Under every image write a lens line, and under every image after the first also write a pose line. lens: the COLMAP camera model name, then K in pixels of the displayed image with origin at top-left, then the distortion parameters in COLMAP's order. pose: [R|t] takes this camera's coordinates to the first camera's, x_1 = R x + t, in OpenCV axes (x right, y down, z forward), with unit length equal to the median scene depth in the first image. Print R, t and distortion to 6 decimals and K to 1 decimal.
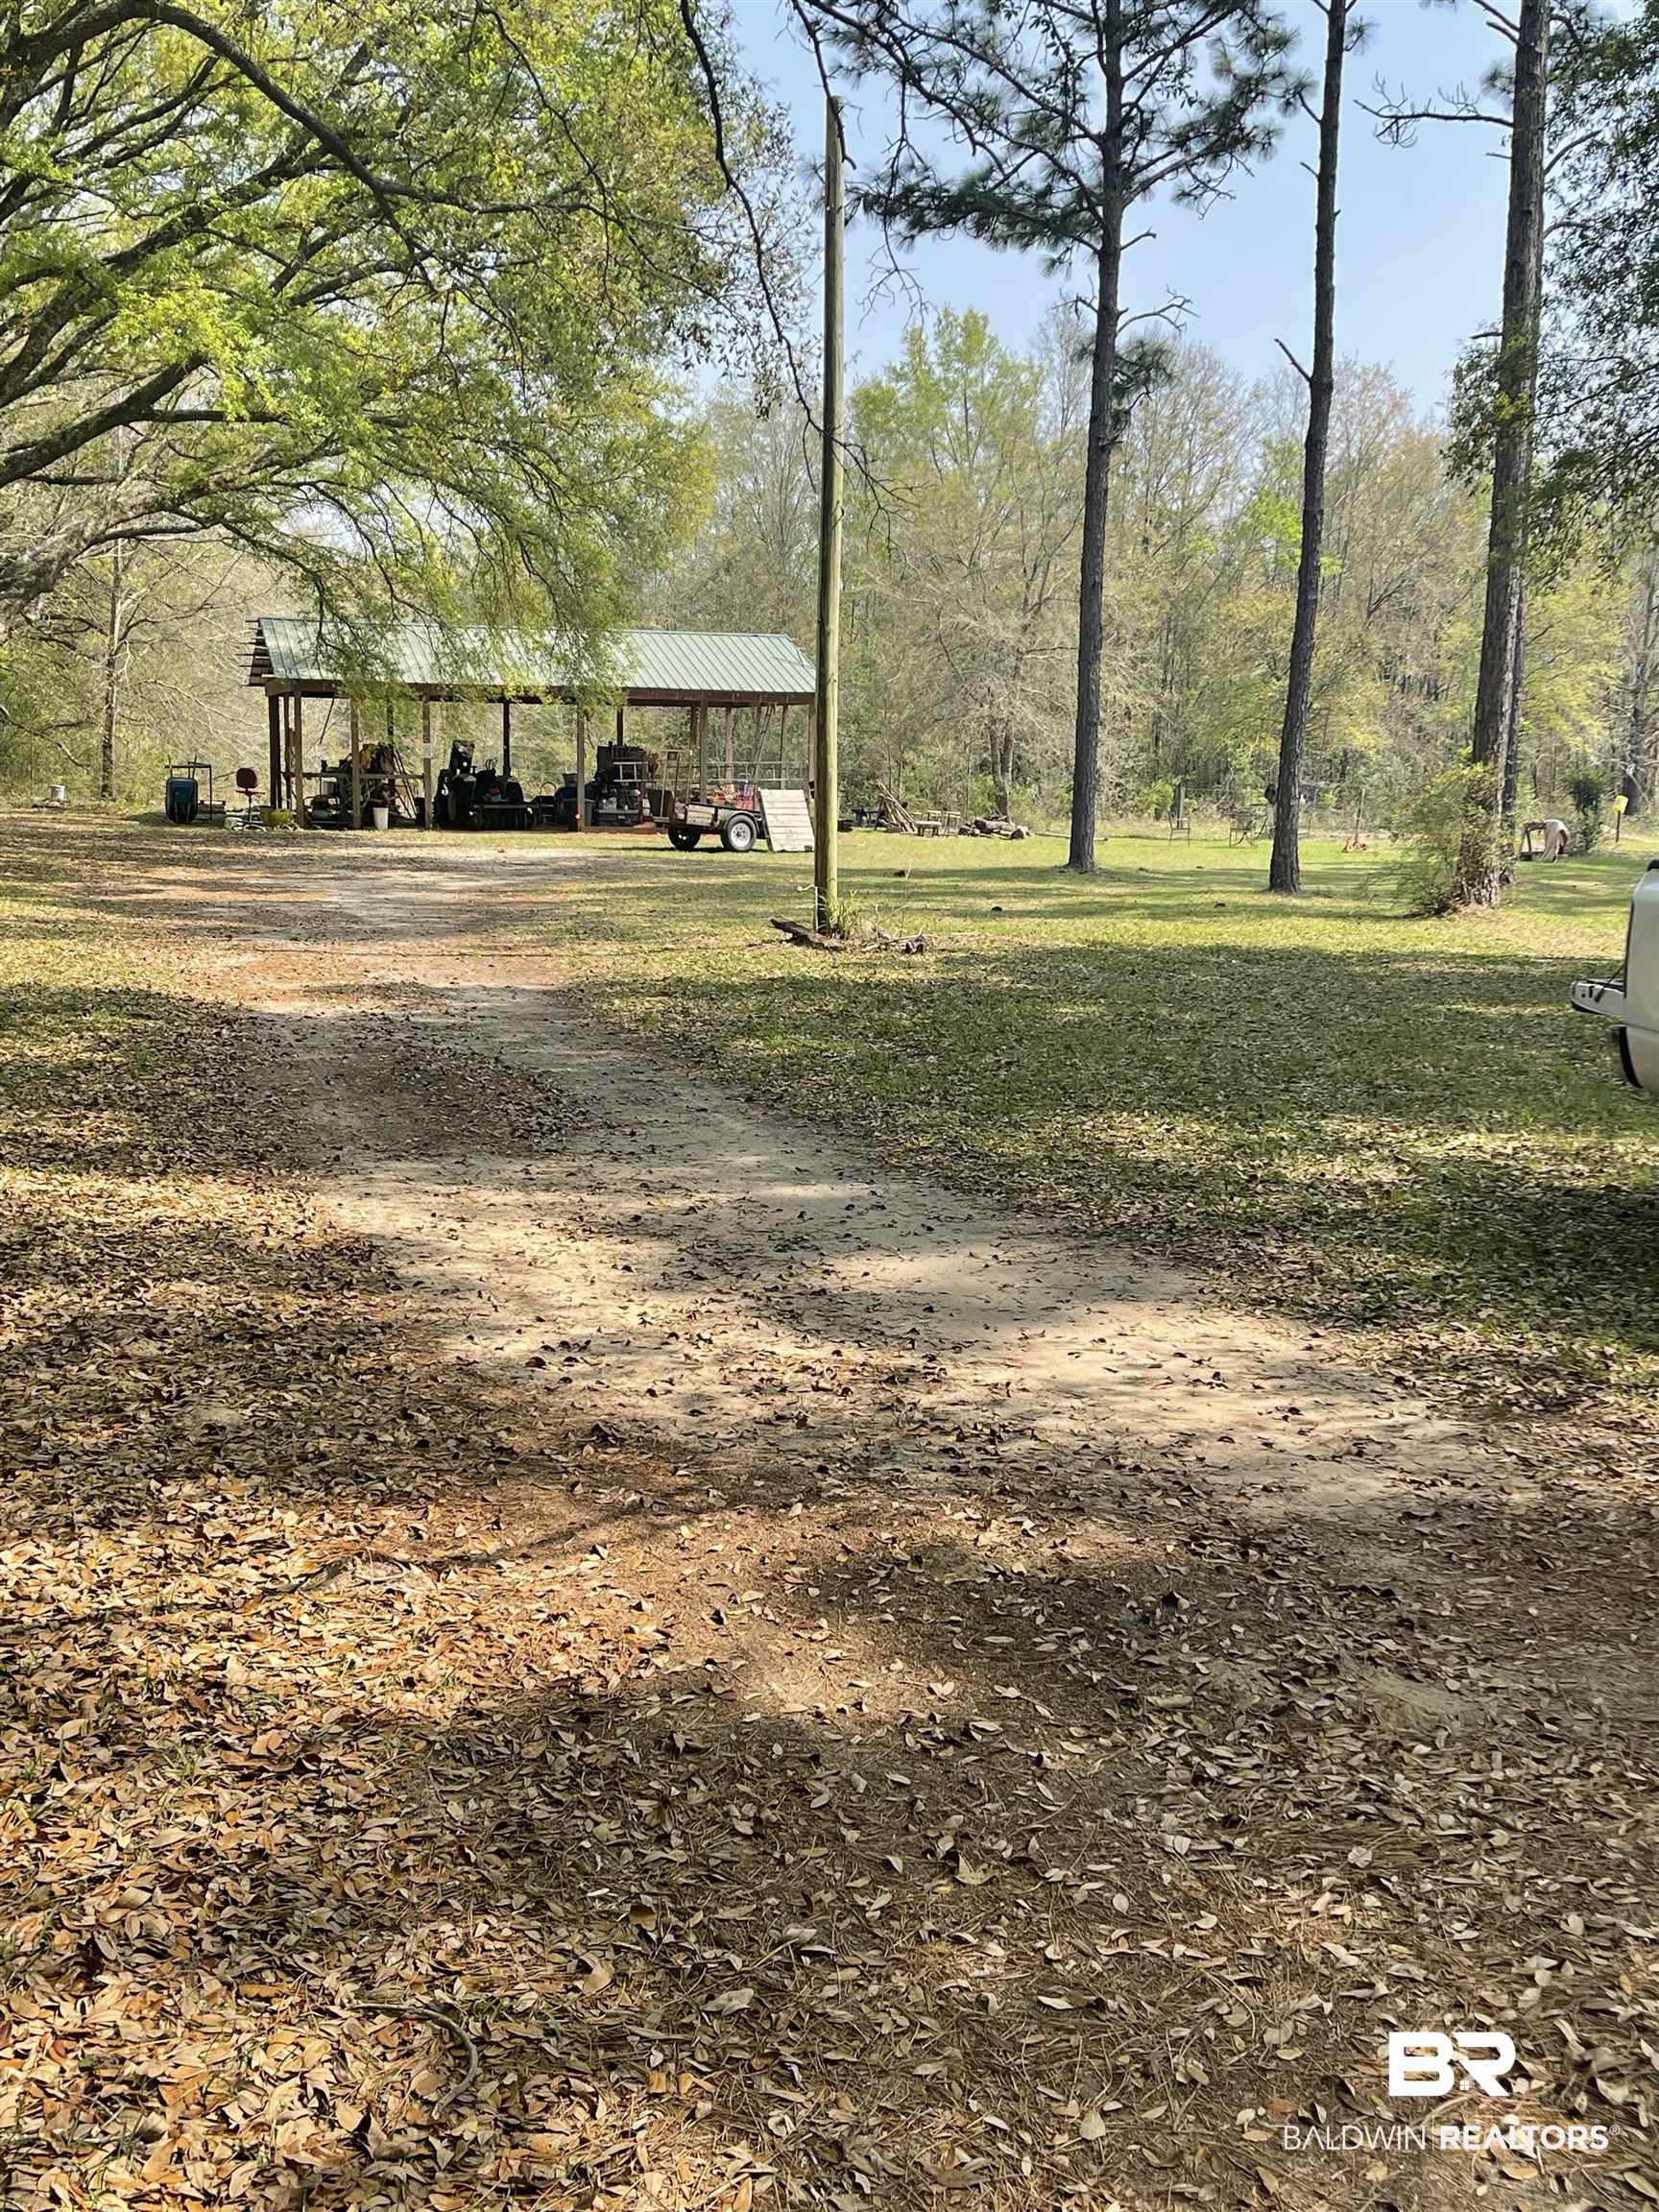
lens RADIAL K [[2395.4, 0, 829.5], [0, 2395.4, 1106.0], [0, 0, 1]] dist [0.015112, 0.004191]
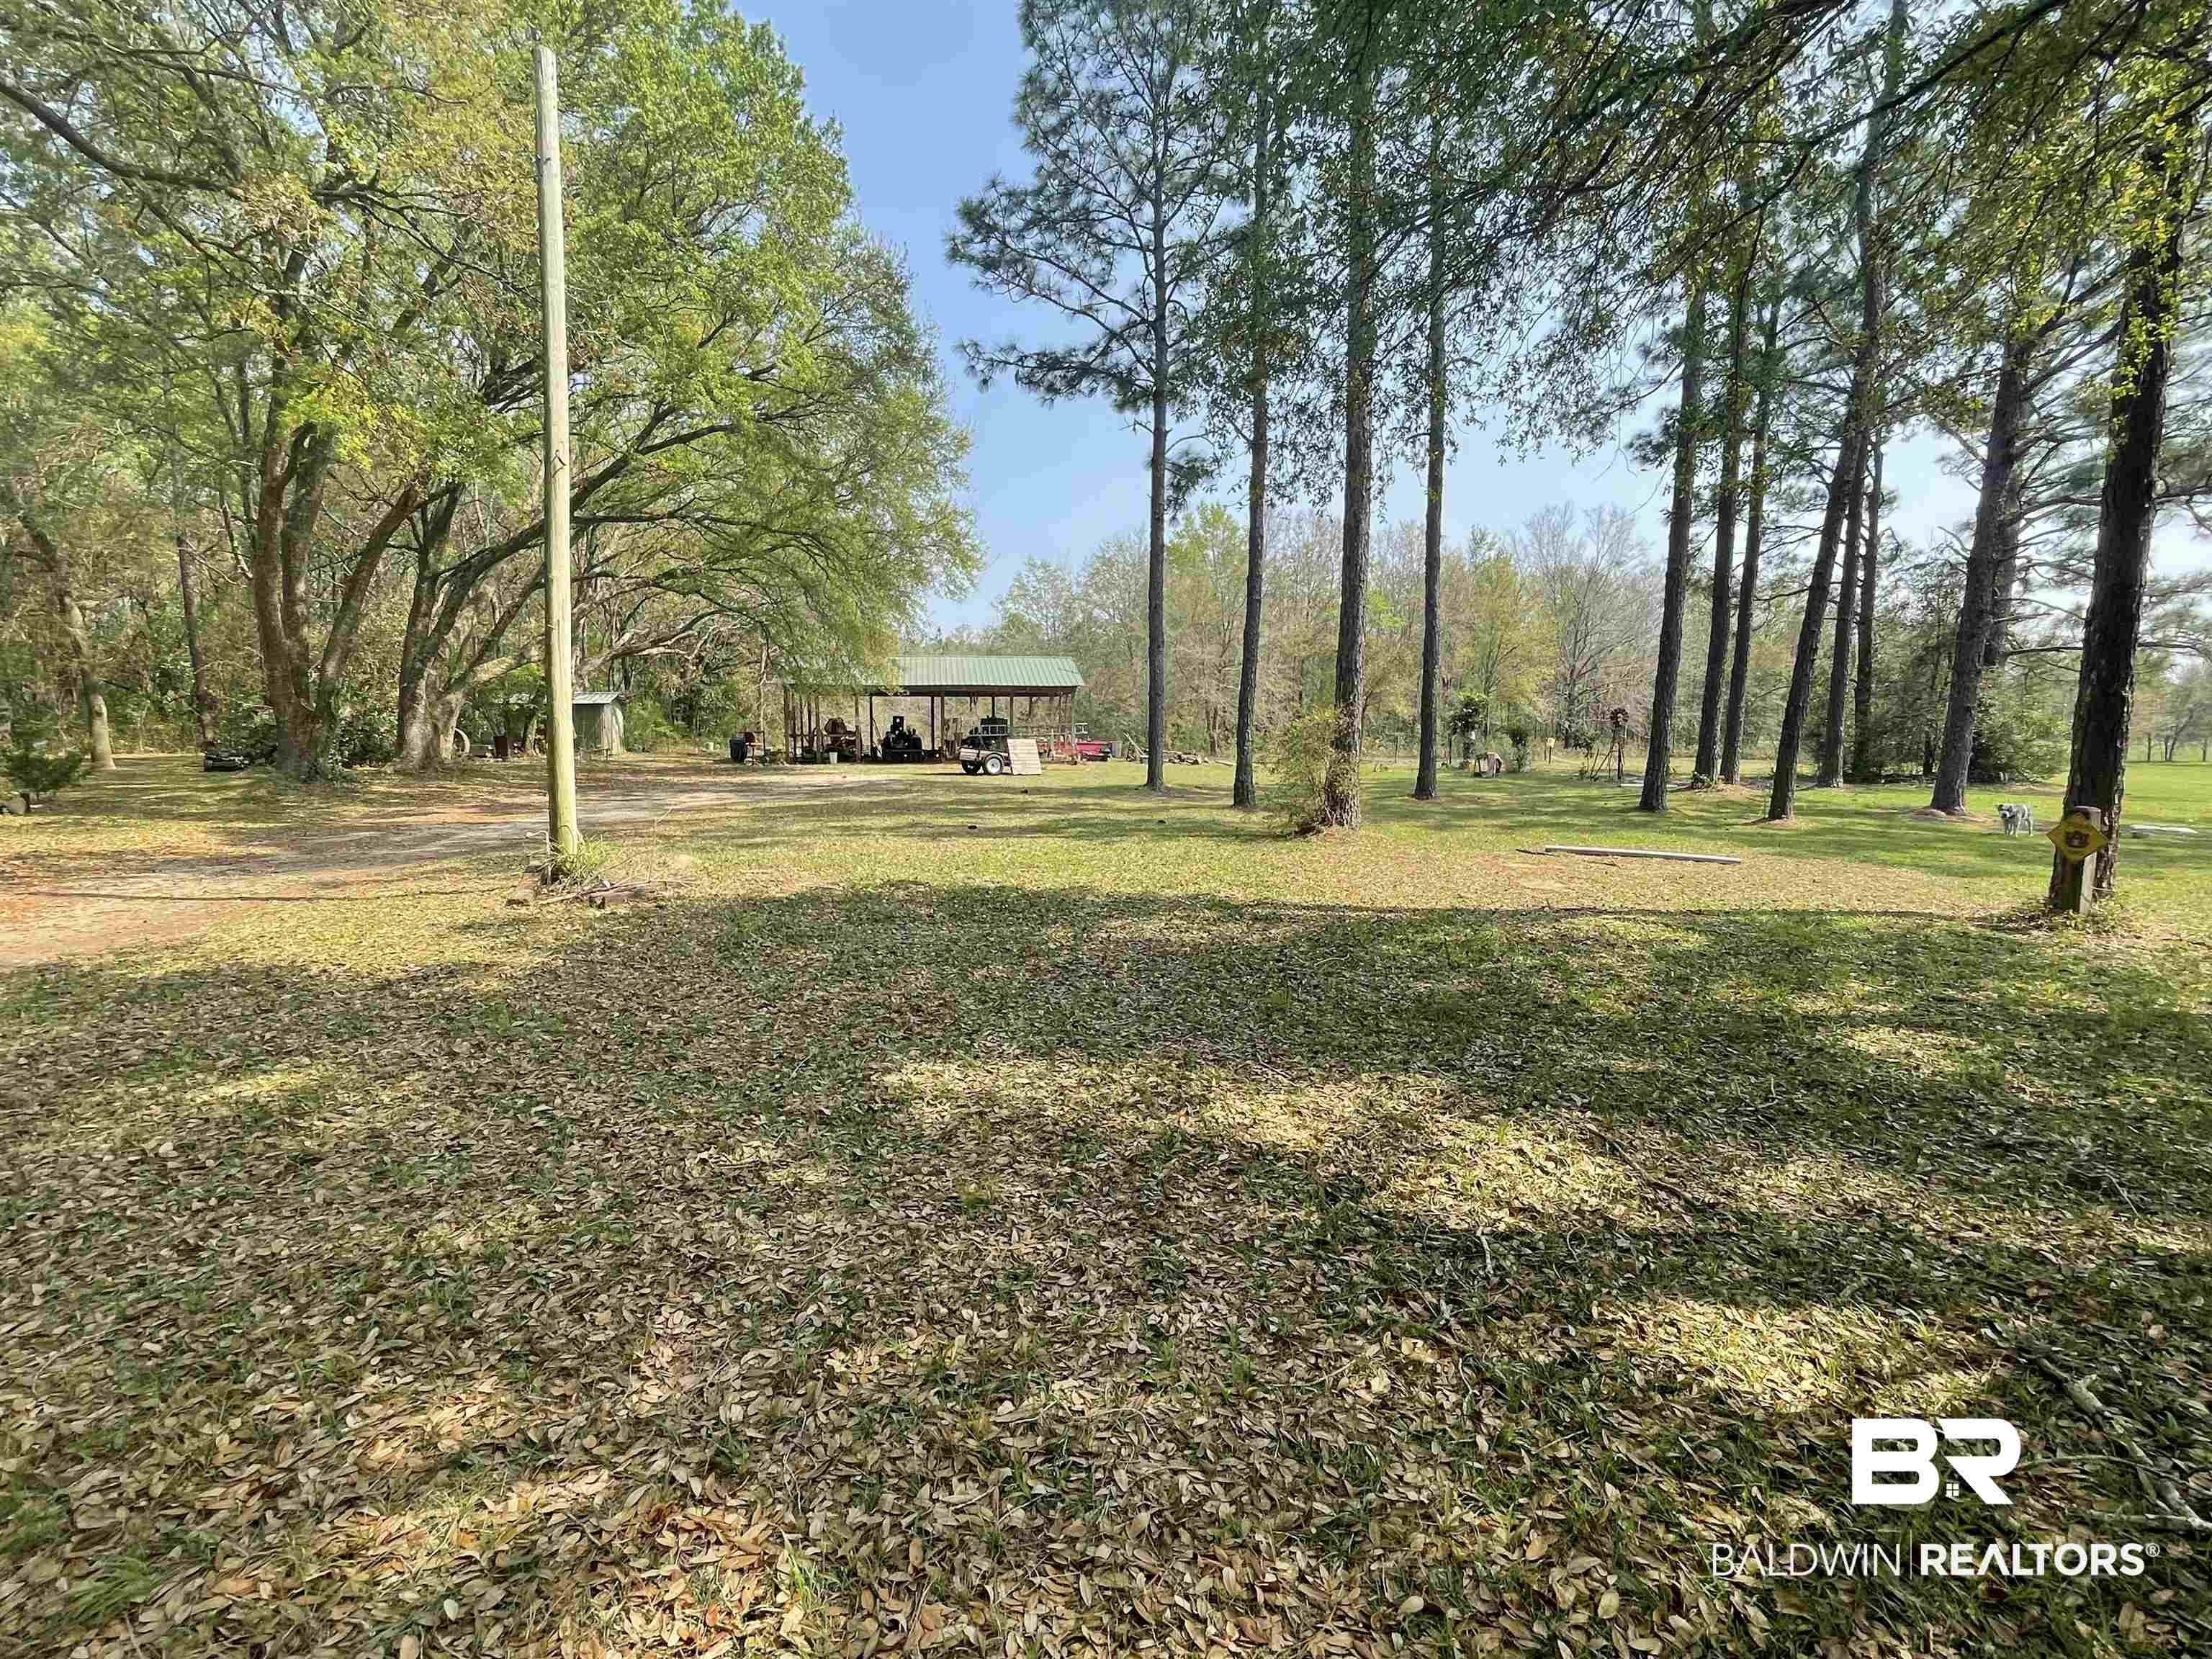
lens RADIAL K [[1012.8, 0, 1106.0], [0, 1012.8, 829.5], [0, 0, 1]] dist [-0.001850, 0.000352]
pose [[0.990697, -0.000458, -0.136089, 0.126622], [-0.005256, 0.999120, -0.041624, -0.034018], [0.135988, 0.041952, 0.989822, 0.262705]]
